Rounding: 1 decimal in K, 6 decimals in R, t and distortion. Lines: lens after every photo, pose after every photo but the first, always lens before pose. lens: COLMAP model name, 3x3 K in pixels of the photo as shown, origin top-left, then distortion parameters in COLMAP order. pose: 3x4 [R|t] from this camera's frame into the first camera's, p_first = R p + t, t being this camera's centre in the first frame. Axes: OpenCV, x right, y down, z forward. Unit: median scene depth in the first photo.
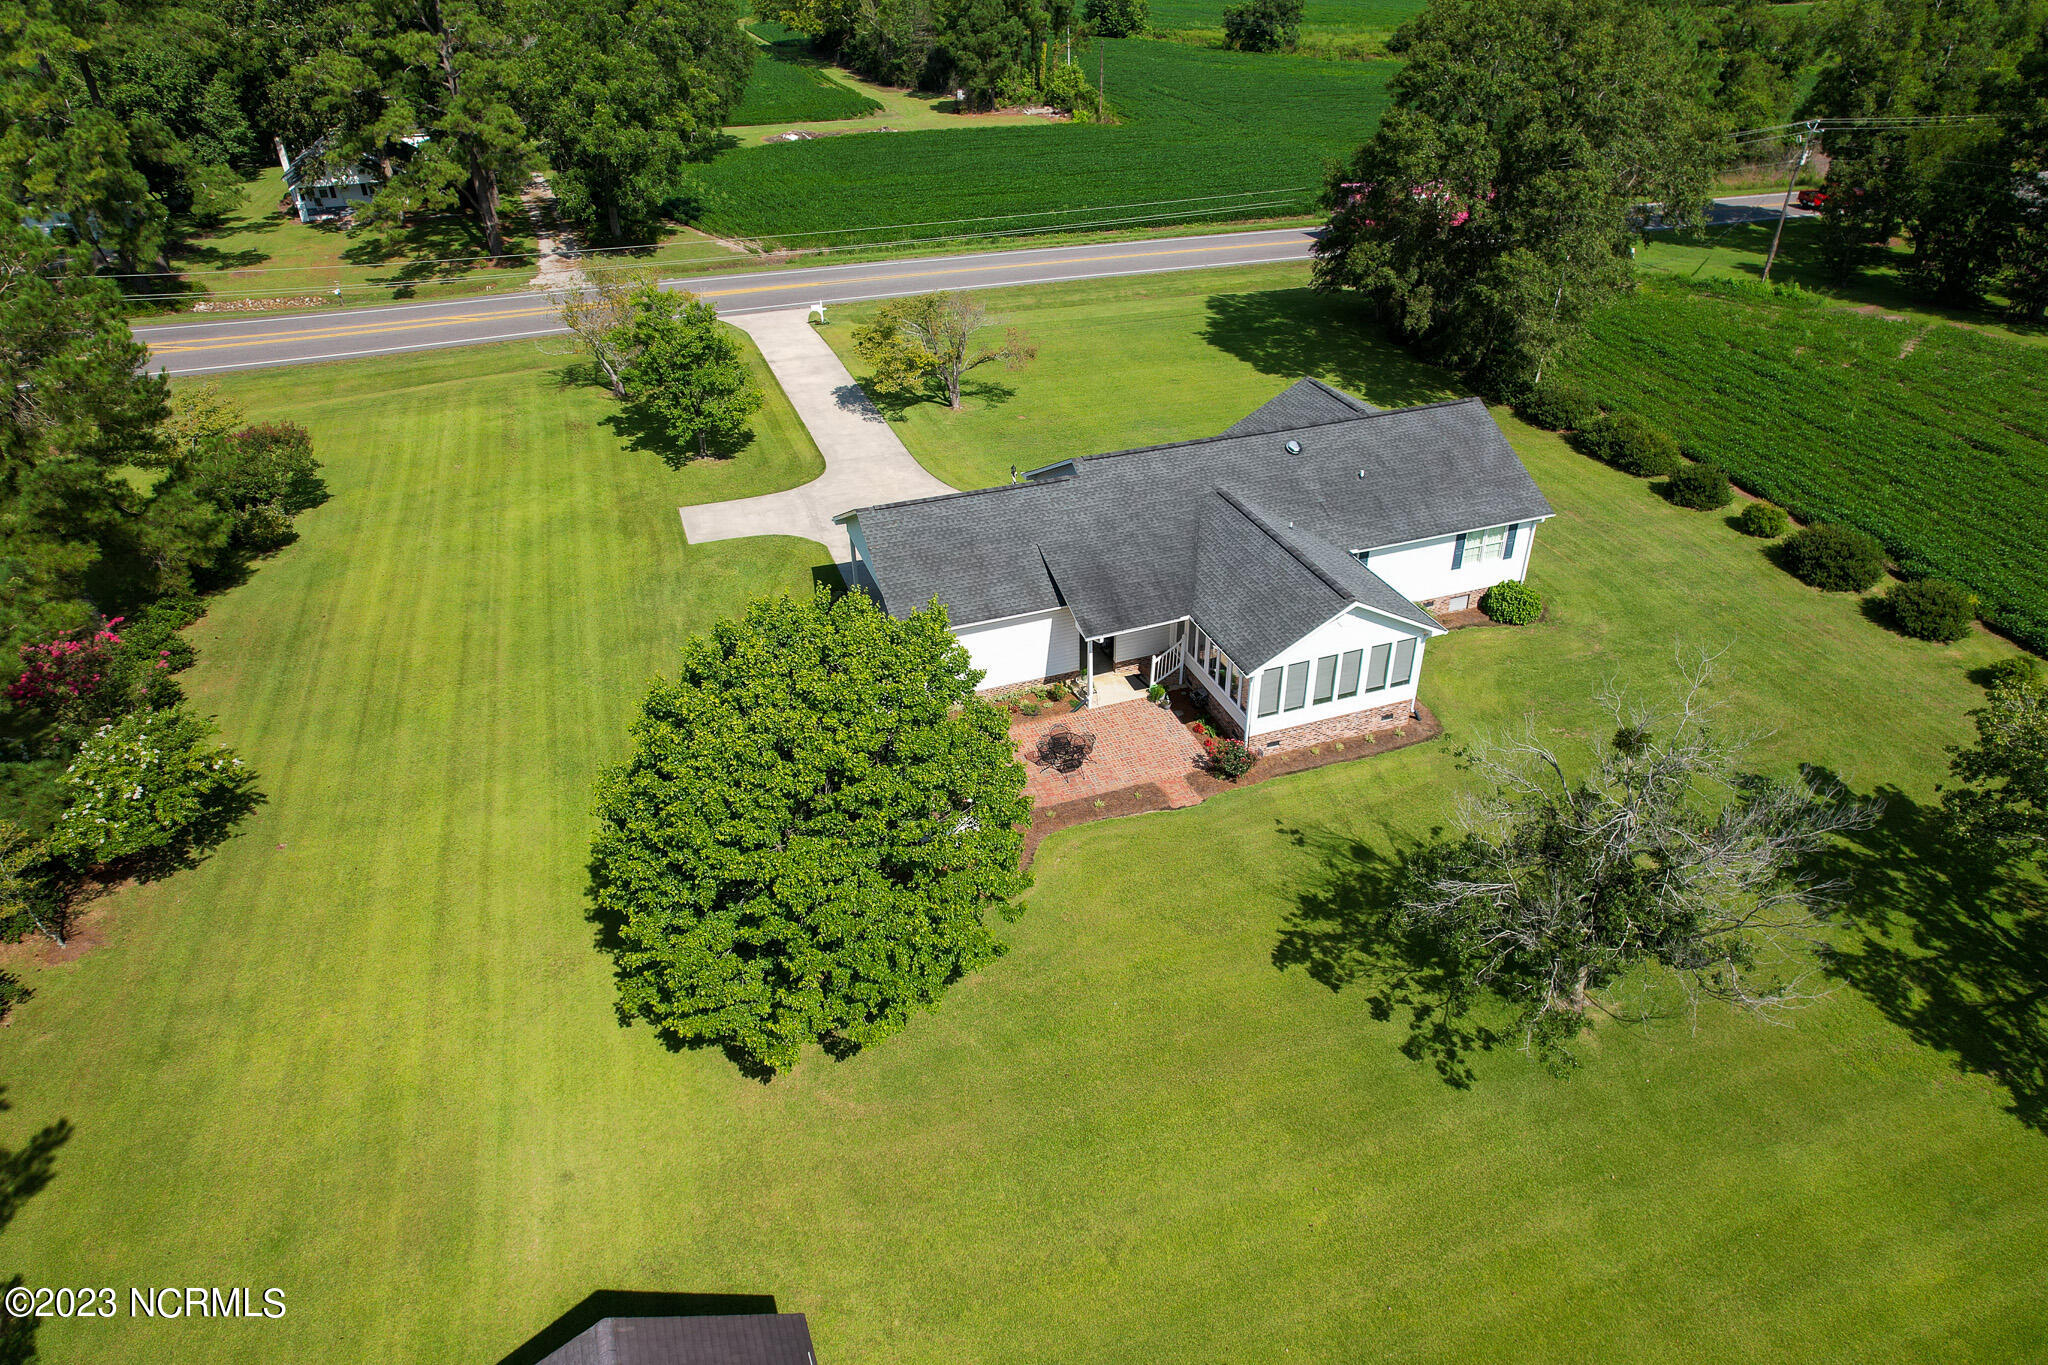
lens RADIAL K [[1302.5, 0, 1035.5], [0, 1302.5, 683.5], [0, 0, 1]] dist [-0.062317, 0.041924]
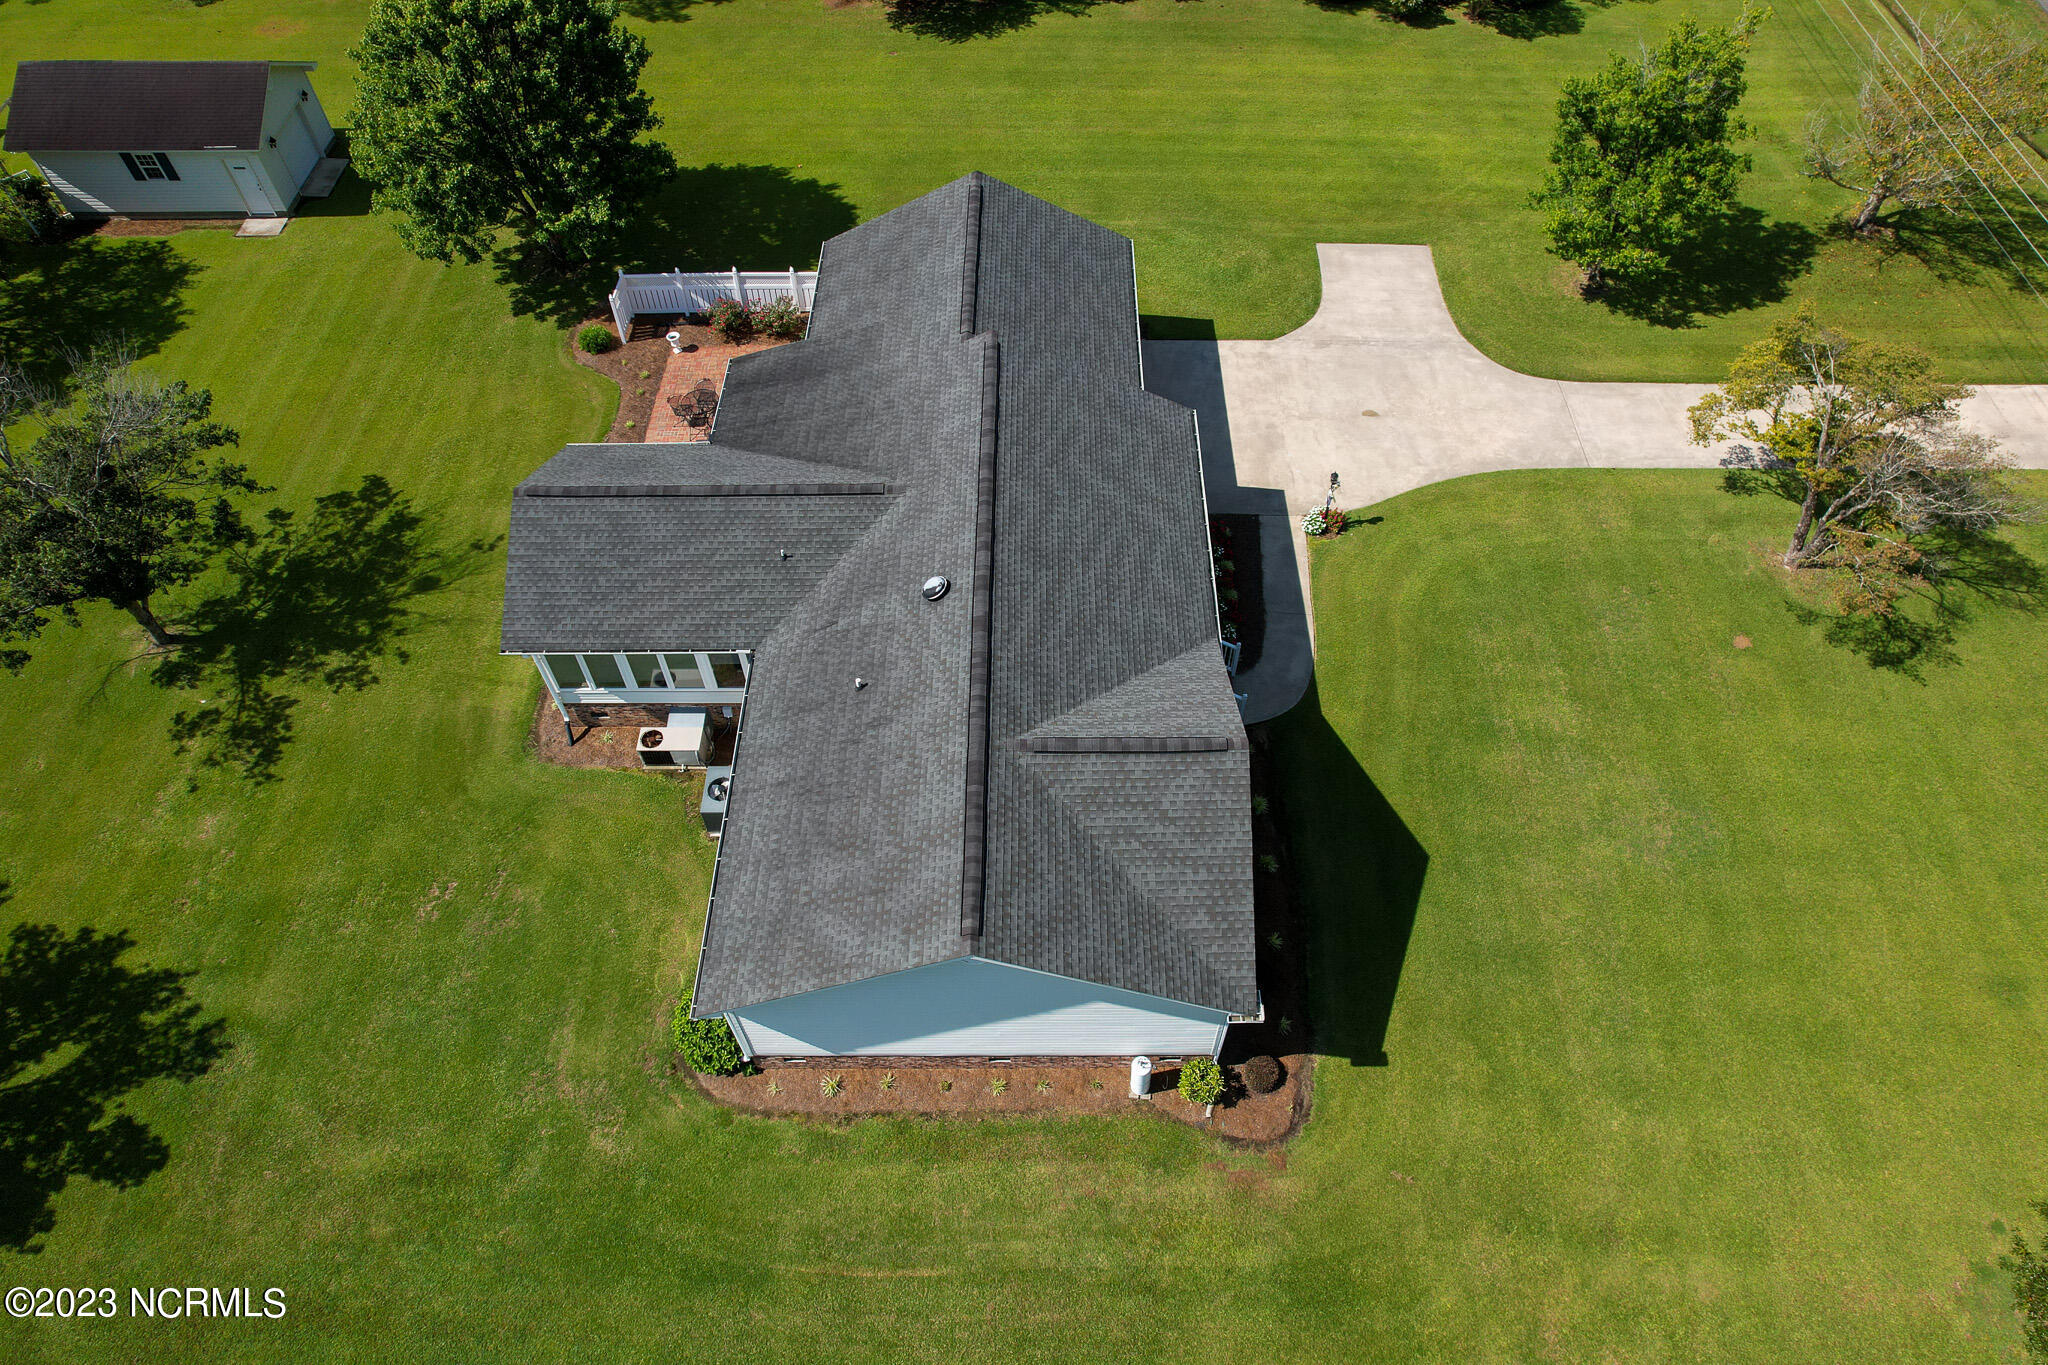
lens RADIAL K [[1319.2, 0, 1035.7], [0, 1319.2, 675.7], [0, 0, 1]] dist [-0.093954, 0.093134]
pose [[-0.341491, 0.748581, -0.568340, 0.537035], [-0.495509, 0.370440, 0.785649, -0.640033], [0.798658, 0.549910, 0.244426, 0.891234]]
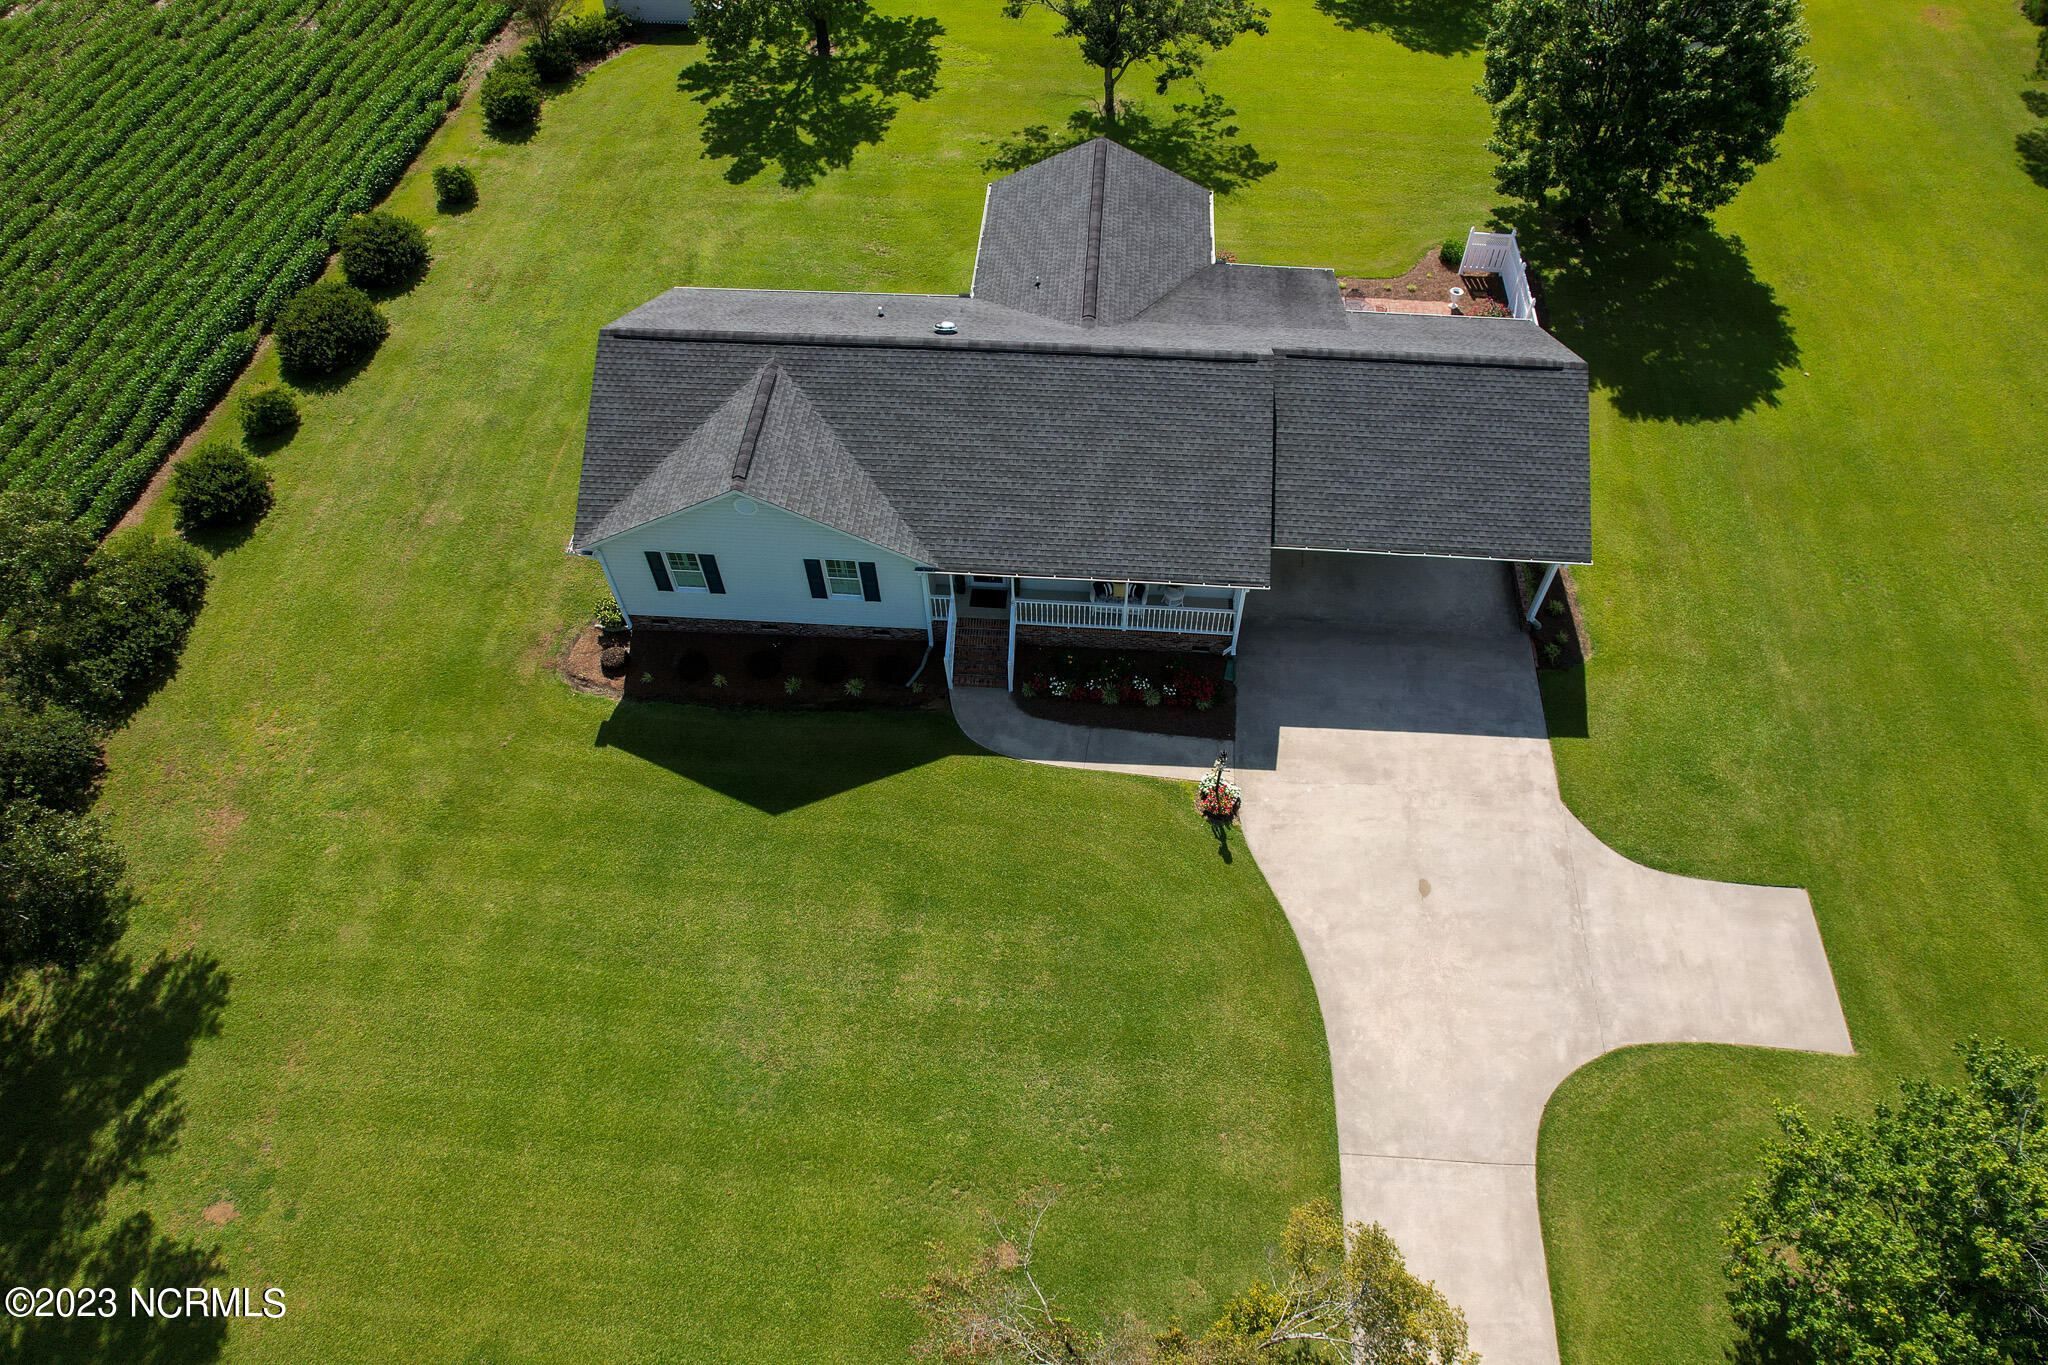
lens RADIAL K [[1319.2, 0, 1035.7], [0, 1319.2, 675.7], [0, 0, 1]] dist [-0.093954, 0.093134]
pose [[-0.912094, -0.313607, 0.264073, -0.091432], [0.238005, 0.119434, 0.963893, -0.815817], [-0.333823, 0.942012, -0.034295, 1.158195]]
